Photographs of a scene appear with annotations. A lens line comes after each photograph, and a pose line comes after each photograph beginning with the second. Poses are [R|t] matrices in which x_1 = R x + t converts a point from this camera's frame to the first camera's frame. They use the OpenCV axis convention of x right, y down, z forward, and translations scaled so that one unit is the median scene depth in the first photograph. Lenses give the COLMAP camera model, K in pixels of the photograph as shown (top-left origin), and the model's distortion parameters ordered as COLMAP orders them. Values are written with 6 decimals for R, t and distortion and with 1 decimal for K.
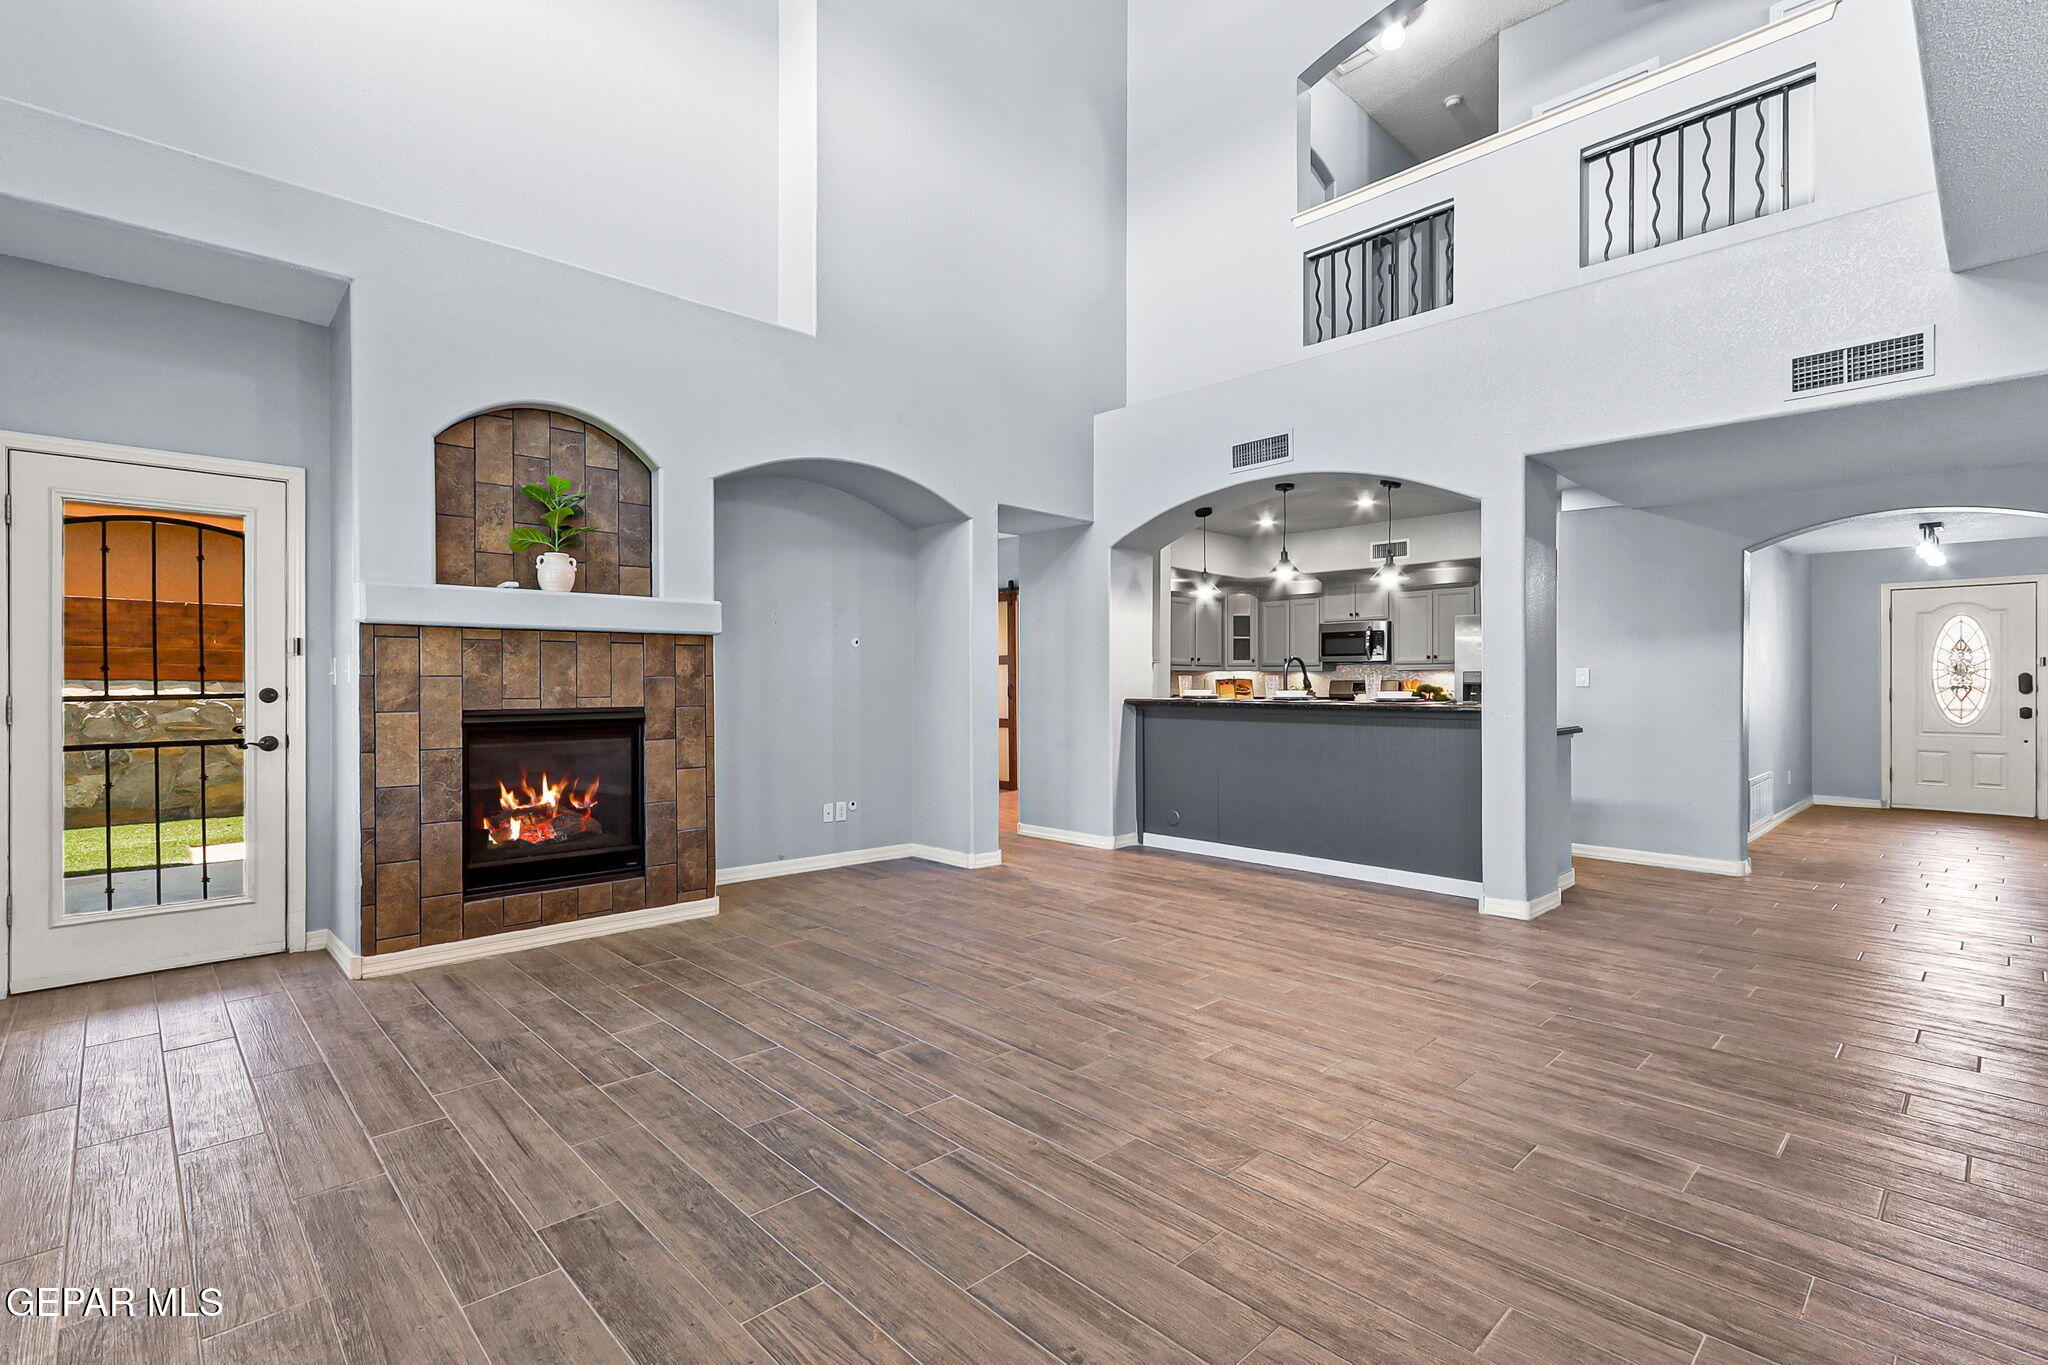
lens RADIAL K [[943.8, 0, 1030.4], [0, 943.8, 690.2], [0, 0, 1]] dist [-0.000925, 0.003293]
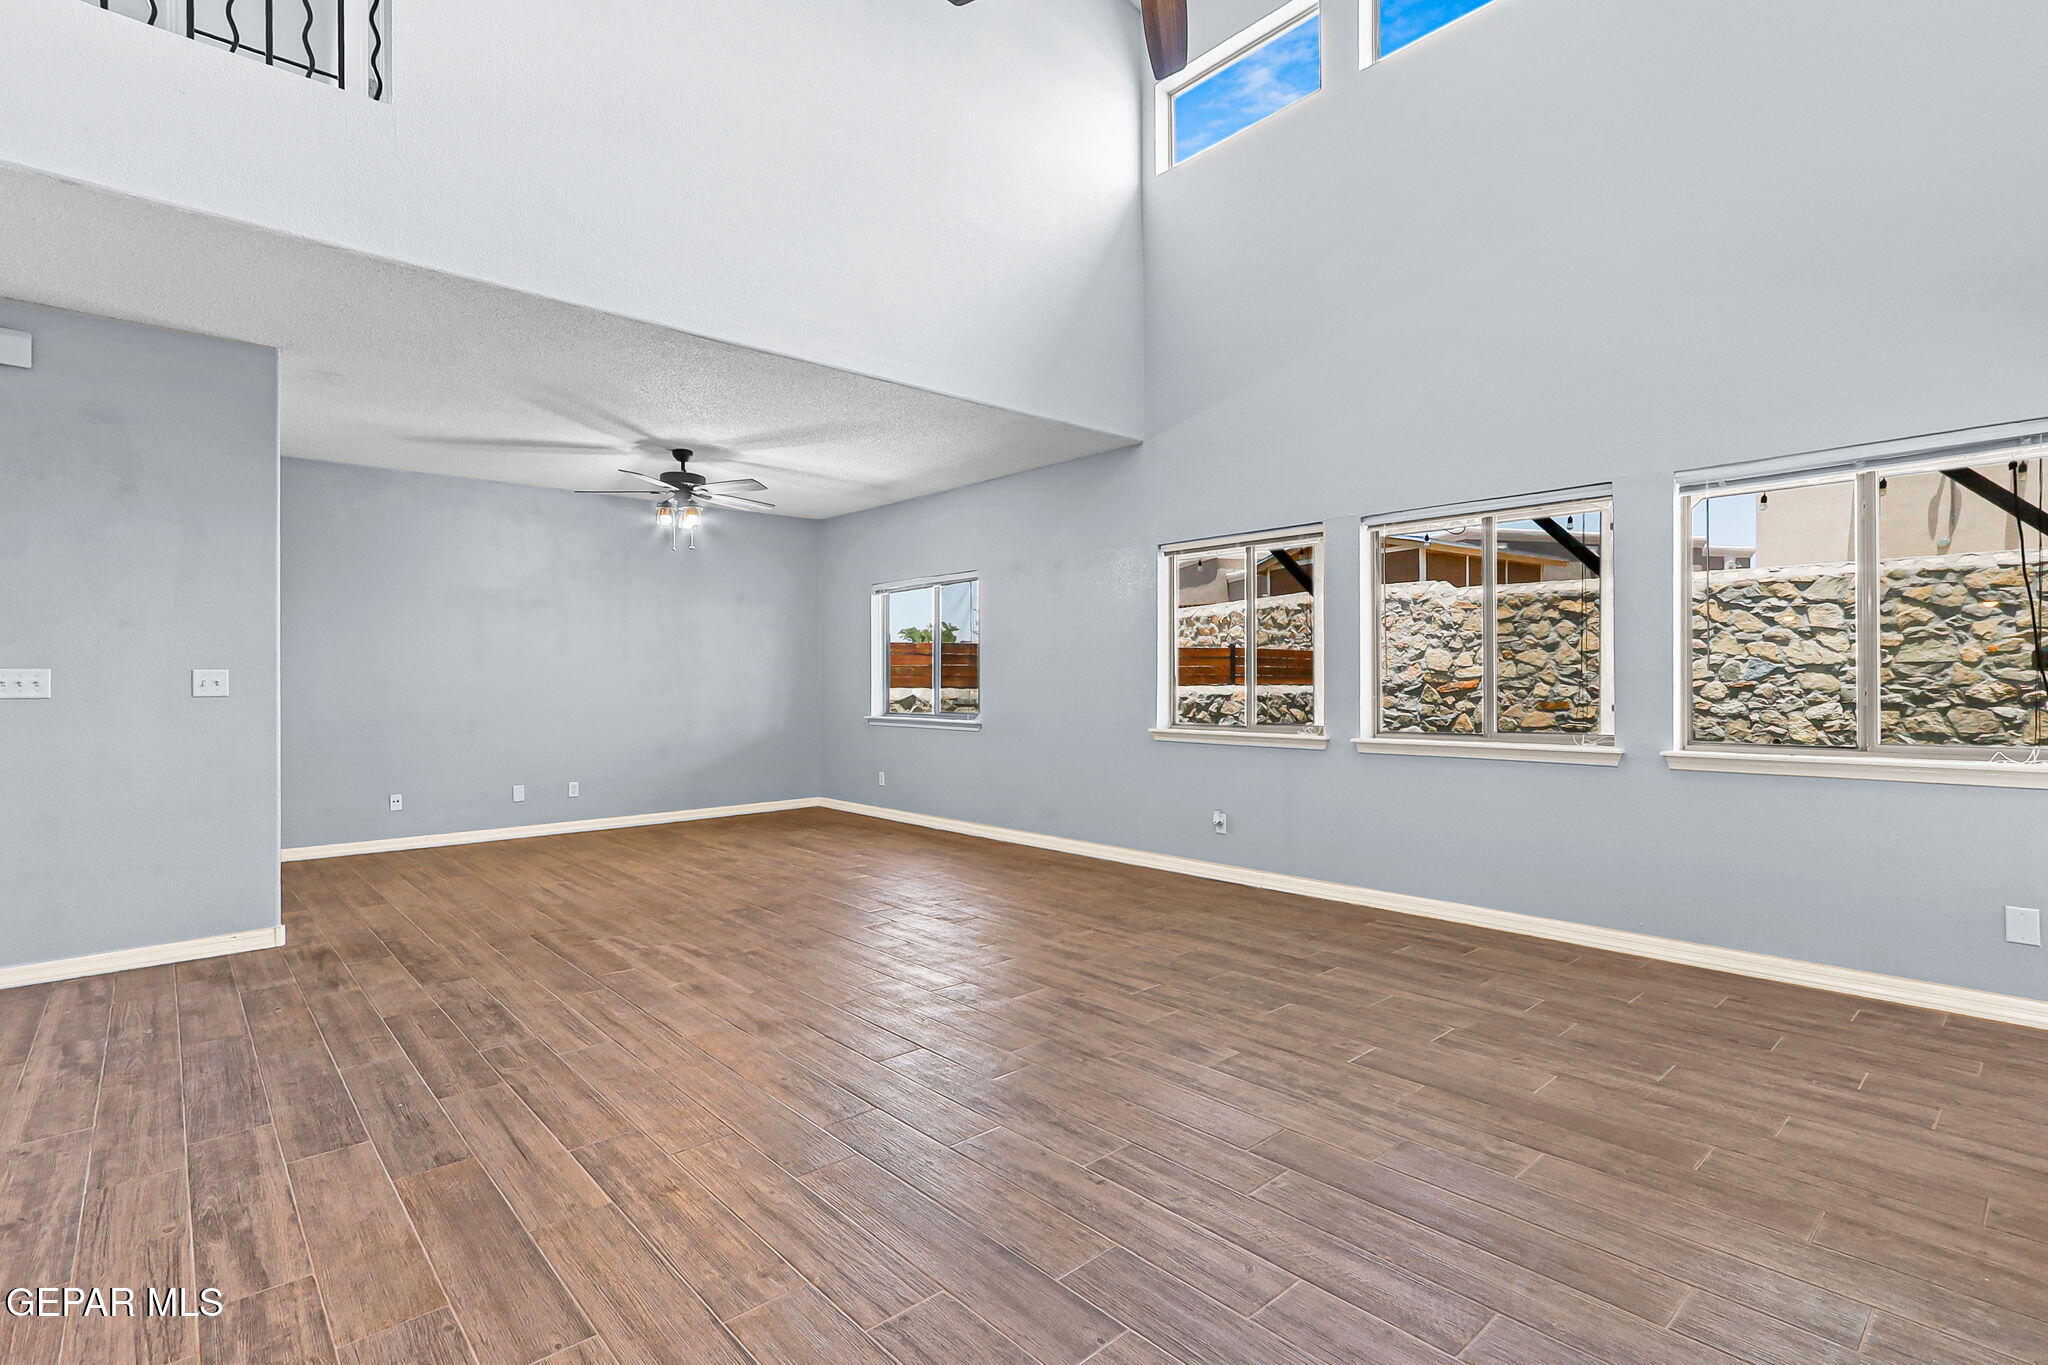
lens RADIAL K [[968.5, 0, 1028.5], [0, 968.5, 683.0], [0, 0, 1]] dist [0.004677, 0.000761]
pose [[-0.999359, 0.003757, 0.035611, 0.017996], [0.004135, 0.999936, 0.010550, -0.016506], [-0.035569, 0.010690, -0.999310, 1.496385]]
